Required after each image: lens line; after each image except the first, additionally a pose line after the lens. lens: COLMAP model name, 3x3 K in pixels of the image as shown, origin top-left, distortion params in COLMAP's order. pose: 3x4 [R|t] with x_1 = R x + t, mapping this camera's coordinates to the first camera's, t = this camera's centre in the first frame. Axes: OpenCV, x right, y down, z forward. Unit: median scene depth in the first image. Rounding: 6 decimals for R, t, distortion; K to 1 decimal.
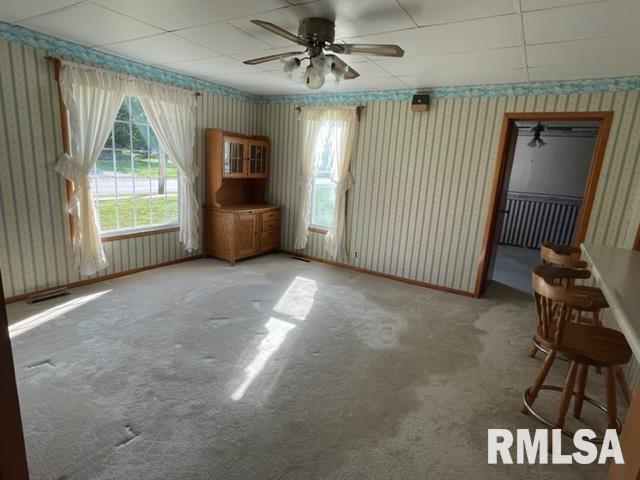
lens RADIAL K [[357.7, 0, 317.3], [0, 357.7, 237.9], [0, 0, 1]] dist [0.003681, 0.001390]
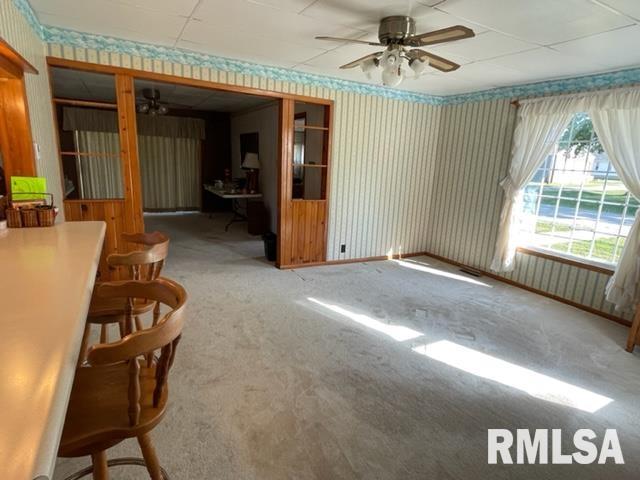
lens RADIAL K [[357.7, 0, 317.3], [0, 357.7, 237.9], [0, 0, 1]] dist [0.003681, 0.001390]
pose [[-0.492712, 0.101275, -0.864279, 0.757718], [-0.263555, 0.929188, 0.259130, -0.169718], [0.829321, 0.355461, -0.431130, 1.060221]]
